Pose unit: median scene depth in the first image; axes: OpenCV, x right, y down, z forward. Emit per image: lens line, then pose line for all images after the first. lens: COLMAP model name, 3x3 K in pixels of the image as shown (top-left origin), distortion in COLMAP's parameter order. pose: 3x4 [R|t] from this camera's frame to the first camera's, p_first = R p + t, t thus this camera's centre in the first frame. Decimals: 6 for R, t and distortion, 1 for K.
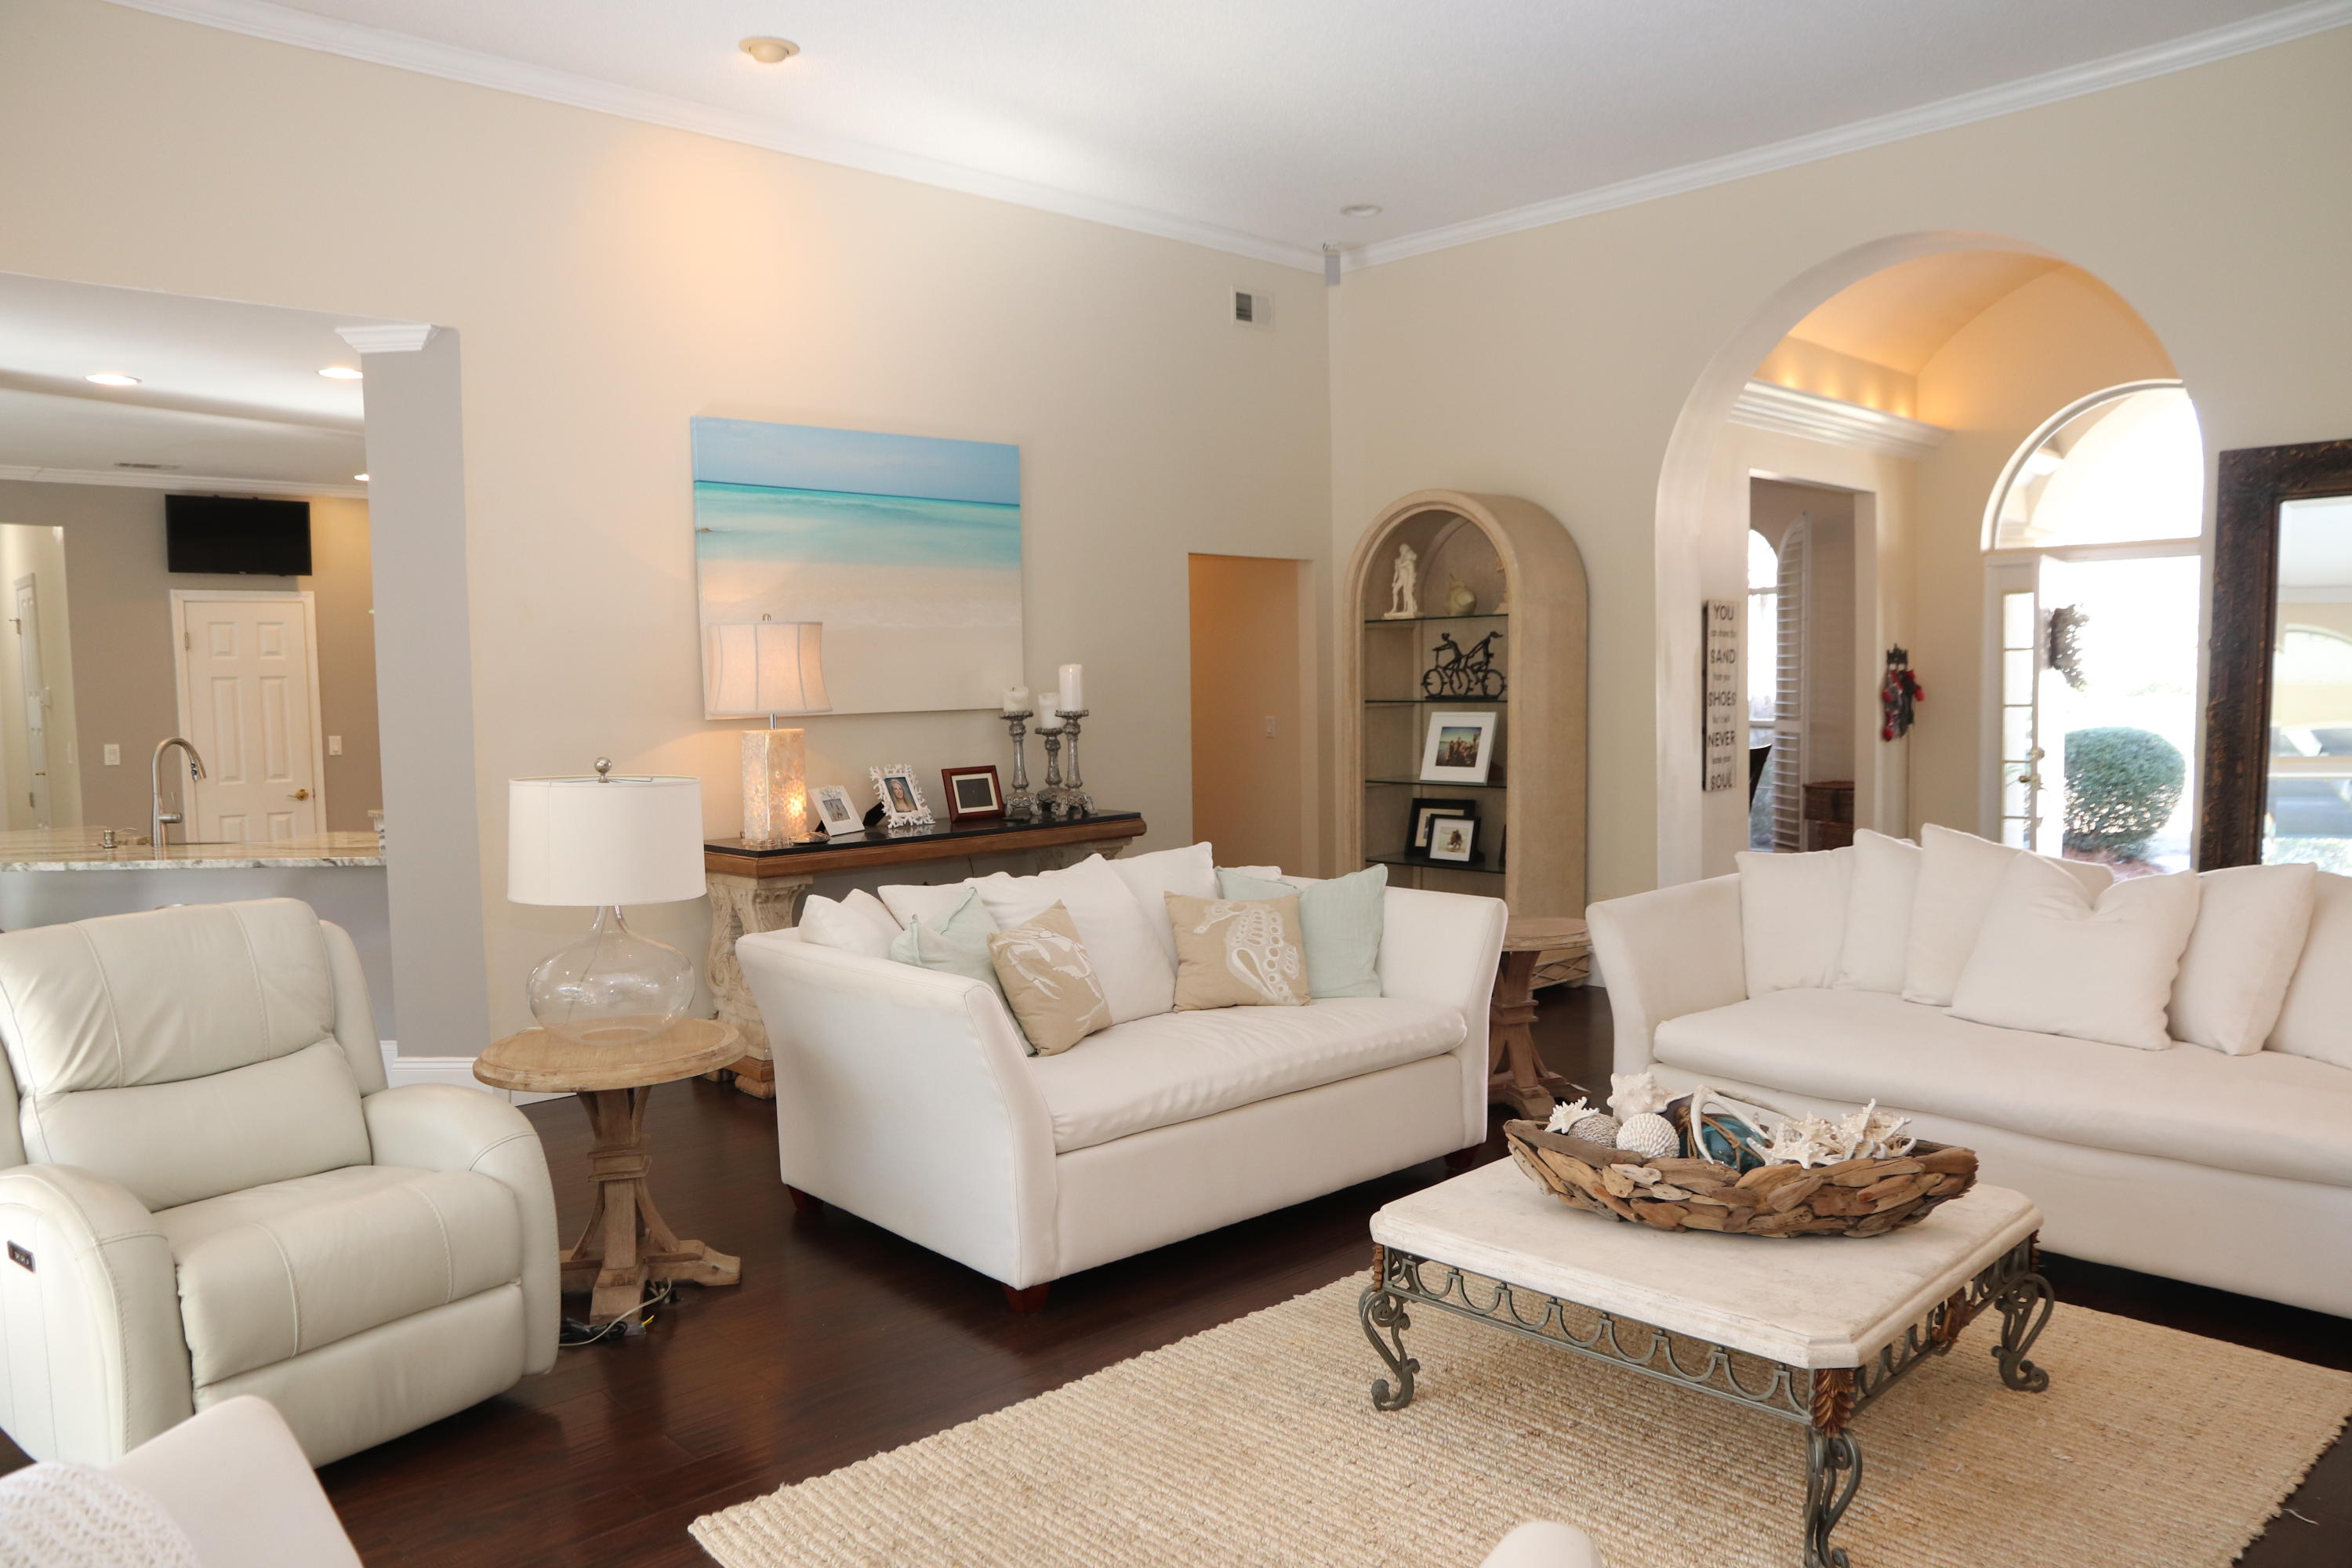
lens RADIAL K [[1580.3, 0, 1188.3], [0, 1580.3, 791.5], [0, 0, 1]] dist [-0.037266, 0.007861]
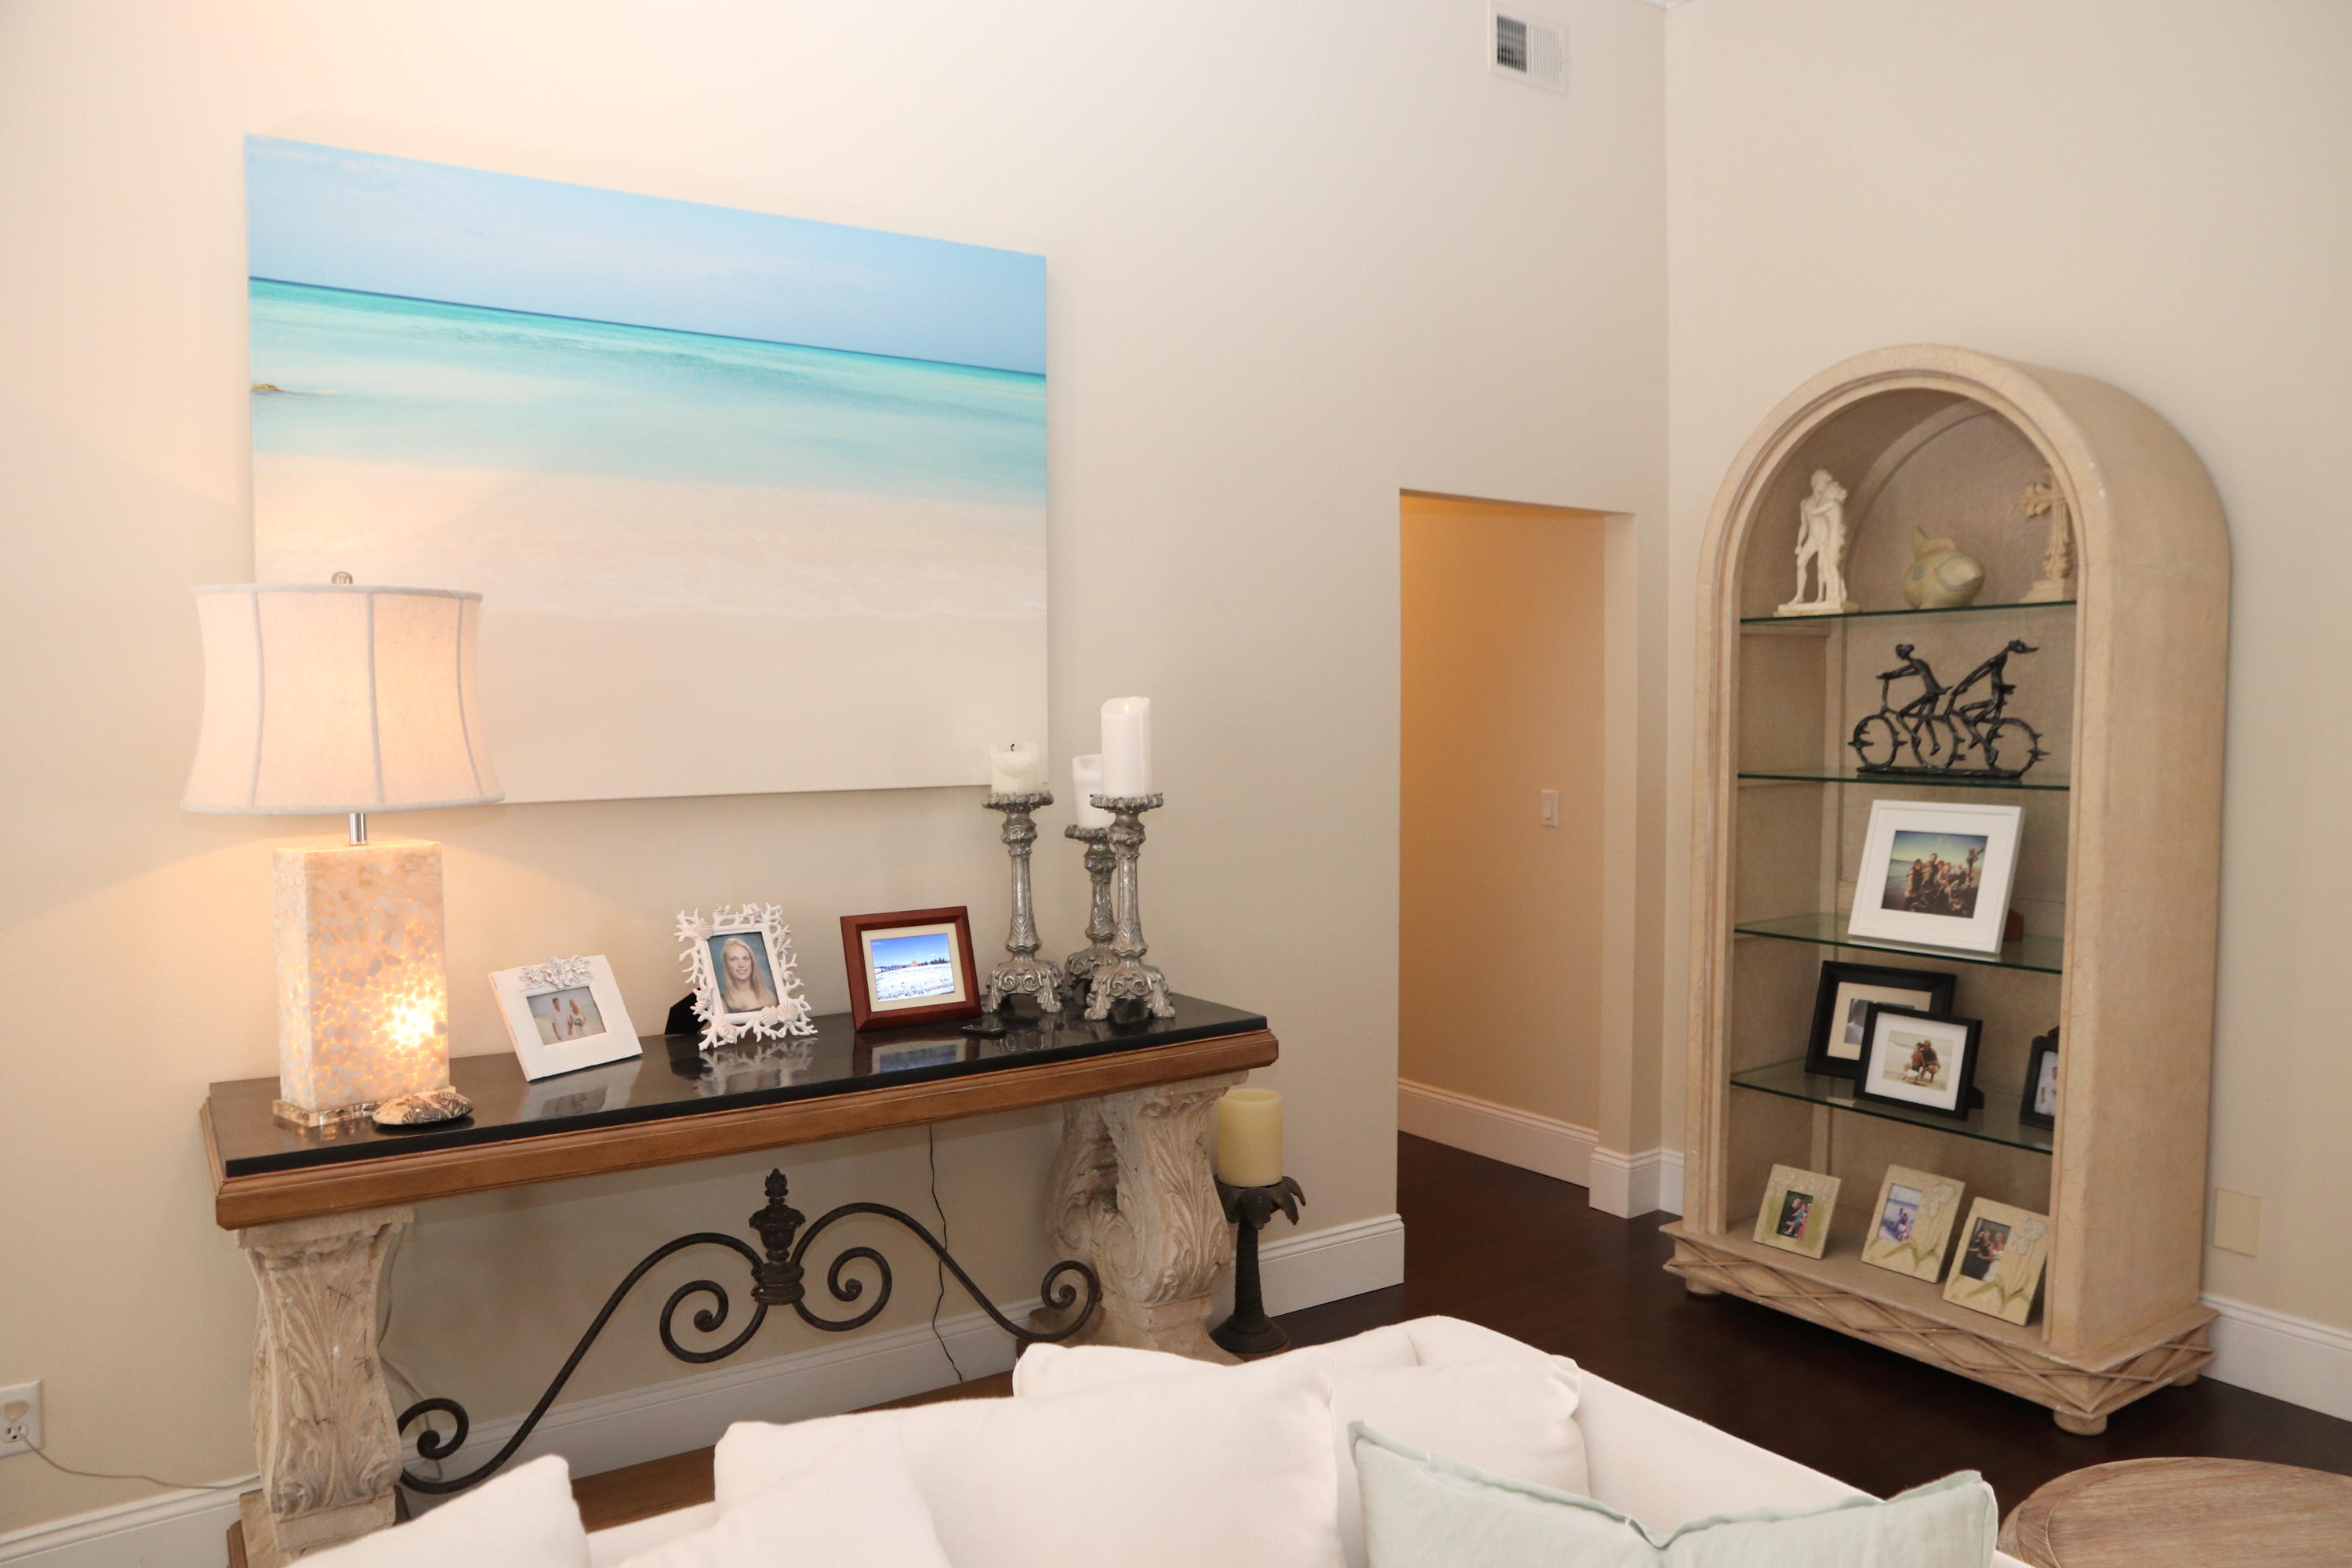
lens RADIAL K [[1627.2, 0, 1244.4], [0, 1627.2, 801.6], [0, 0, 1]] dist [-0.114979, 0.080713]
pose [[0.990988, 0.019236, -0.132559, 0.023174], [-0.021484, 0.999648, -0.015546, -0.038646], [0.132213, 0.018253, 0.991053, 0.479012]]
